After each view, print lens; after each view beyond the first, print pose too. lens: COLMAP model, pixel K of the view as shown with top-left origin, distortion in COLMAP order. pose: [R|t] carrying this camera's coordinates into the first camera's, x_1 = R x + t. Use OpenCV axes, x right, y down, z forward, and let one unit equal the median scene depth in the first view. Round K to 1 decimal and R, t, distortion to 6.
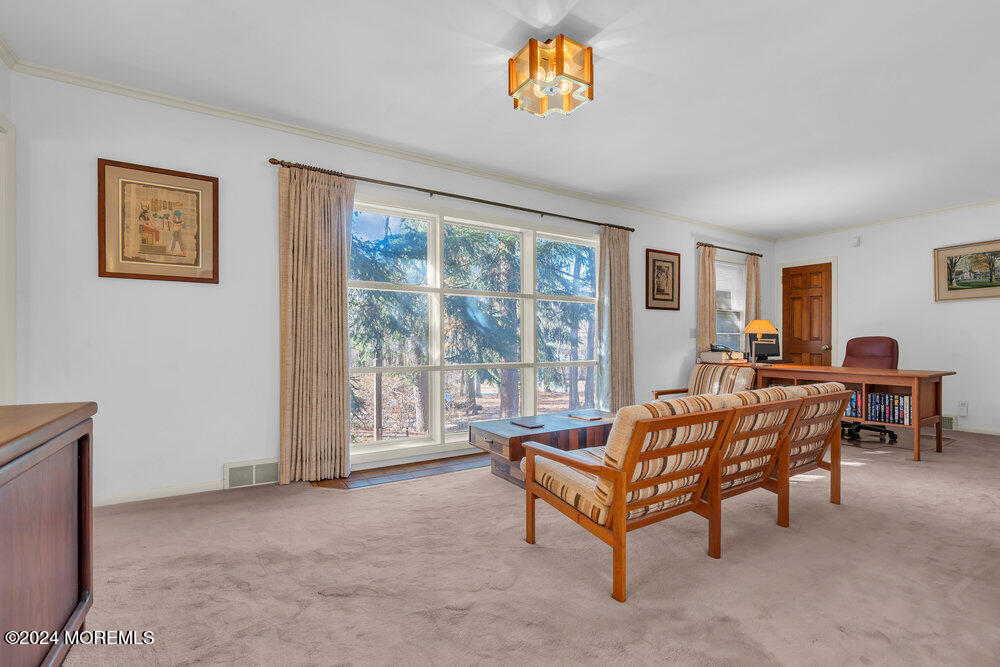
lens RADIAL K [[413.3, 0, 466.1], [0, 413.3, 341.7], [0, 0, 1]] dist [-0.003411, -0.000093]
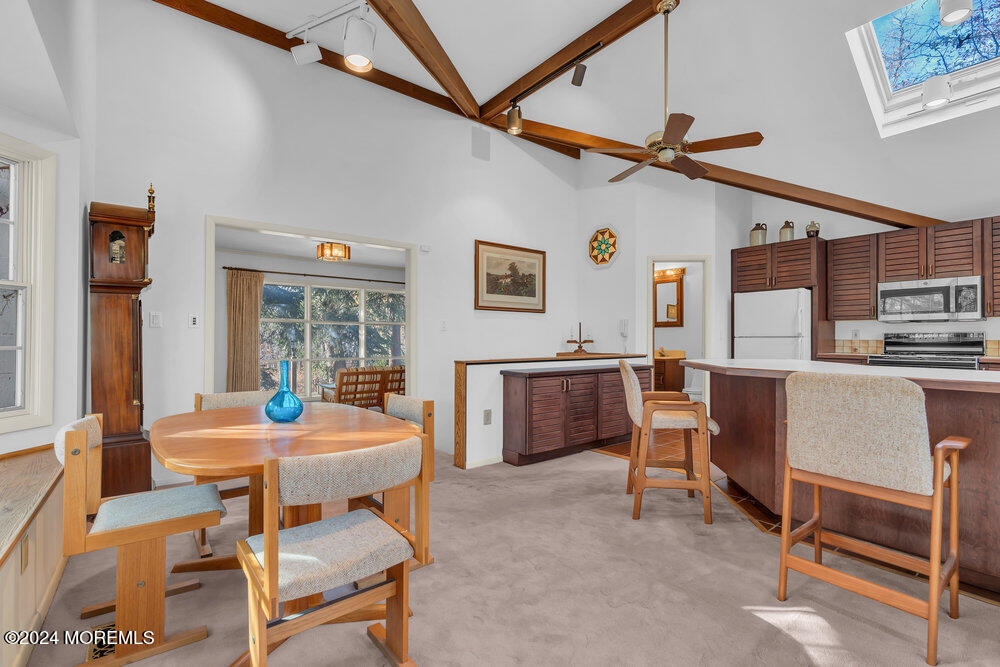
lens RADIAL K [[452.7, 0, 499.6], [0, 452.7, 334.5], [0, 0, 1]] dist [-0.009652, 0.002366]
pose [[0.991428, 0.003999, 0.130595, 0.712349], [-0.003211, 0.999975, -0.006243, -0.058969], [-0.130617, 0.005770, 0.991416, -1.658812]]
